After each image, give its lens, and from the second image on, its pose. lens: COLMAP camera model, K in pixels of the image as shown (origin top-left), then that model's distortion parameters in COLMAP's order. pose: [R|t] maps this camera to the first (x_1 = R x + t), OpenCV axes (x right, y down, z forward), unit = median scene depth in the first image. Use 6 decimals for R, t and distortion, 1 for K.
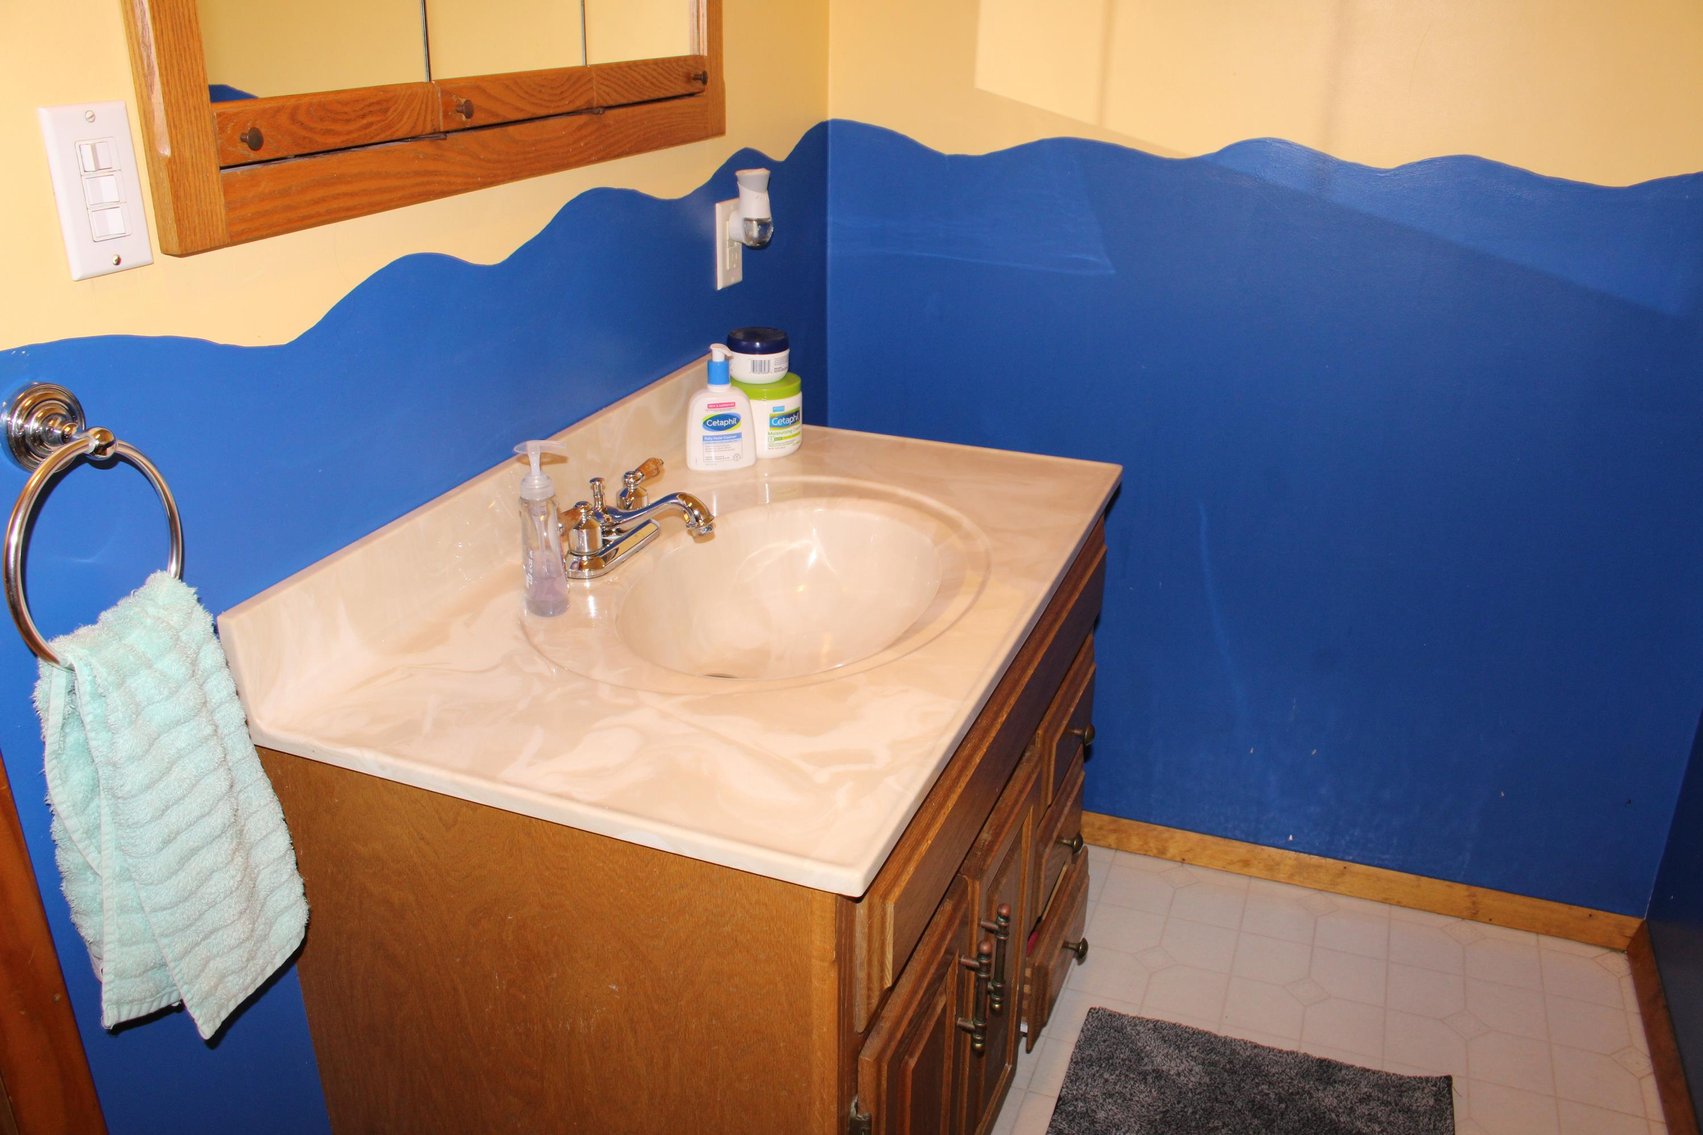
lens RADIAL K [[1401.6, 0, 851.5], [0, 1401.6, 567.5], [0, 0, 1]] dist [-0.168495, 0.143915]
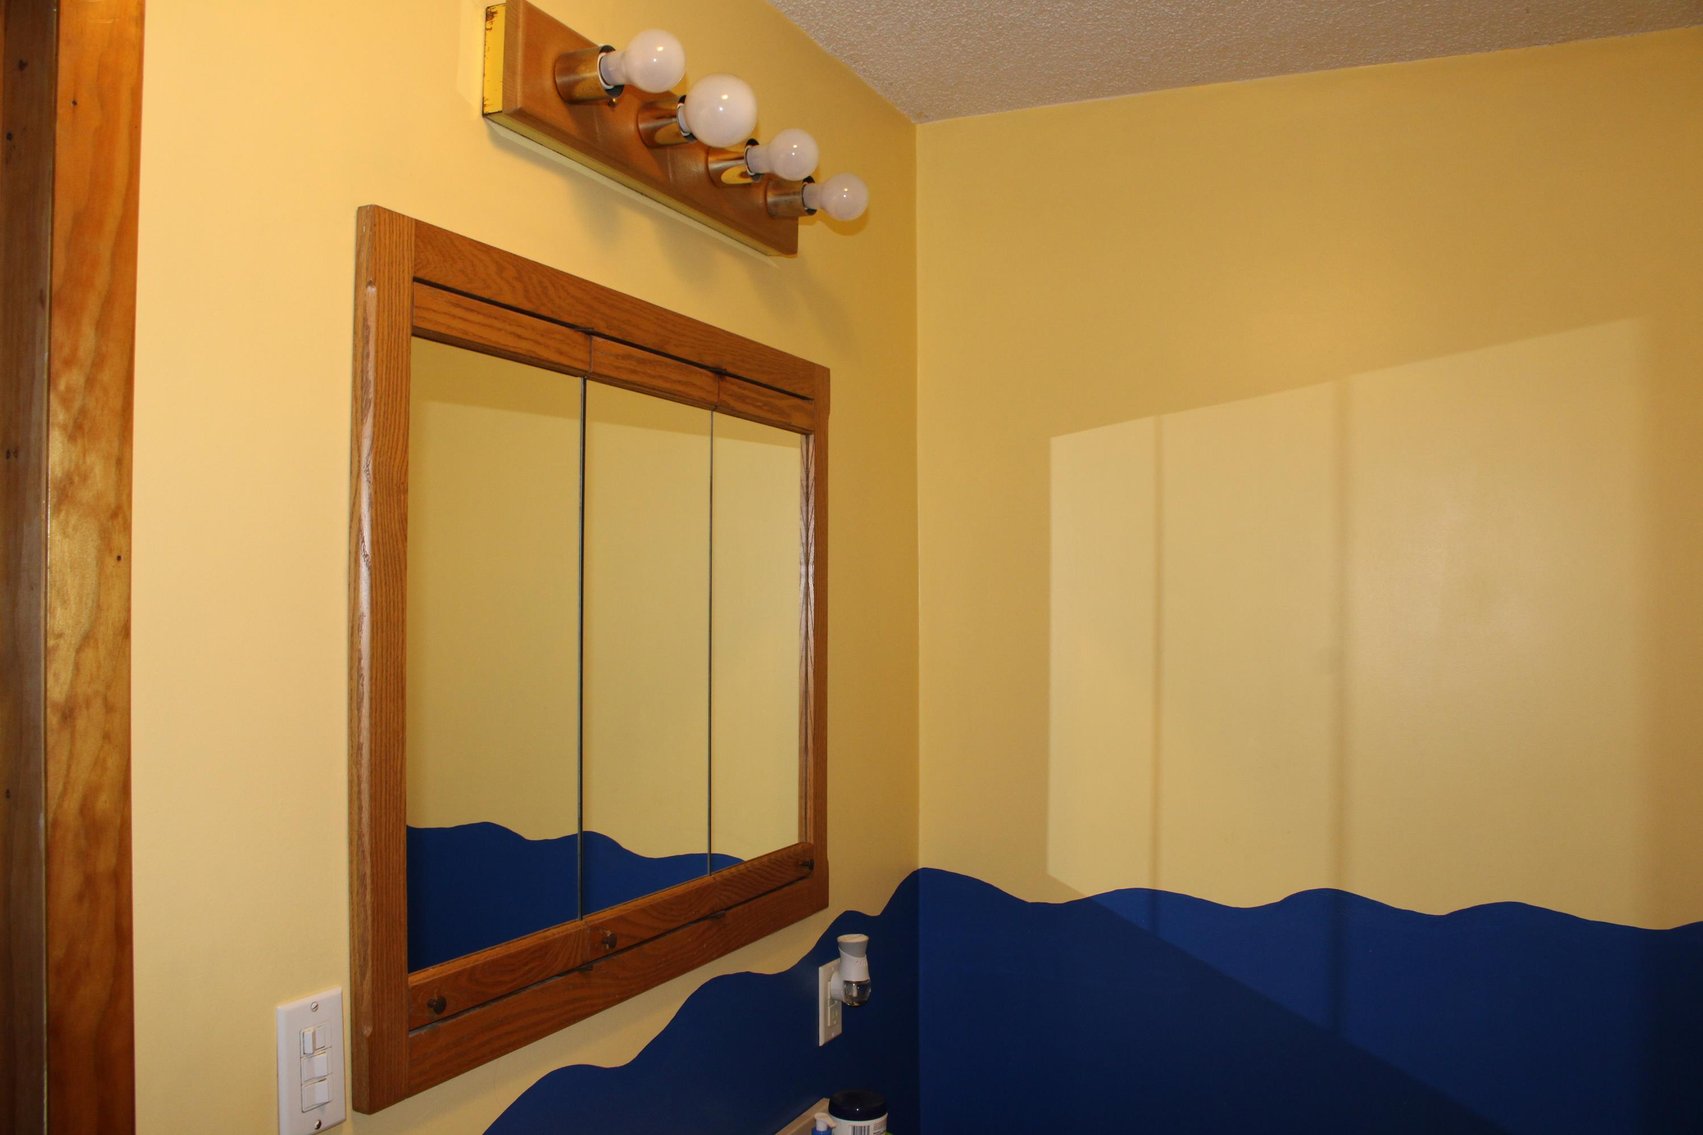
lens RADIAL K [[1401.6, 0, 851.5], [0, 1401.6, 567.5], [0, 0, 1]] dist [-0.168495, 0.143915]
pose [[0.998407, -0.013082, -0.054884, -0.009051], [-0.010639, 0.911649, -0.410832, -0.110835], [0.055410, 0.410762, 0.910057, -0.131702]]
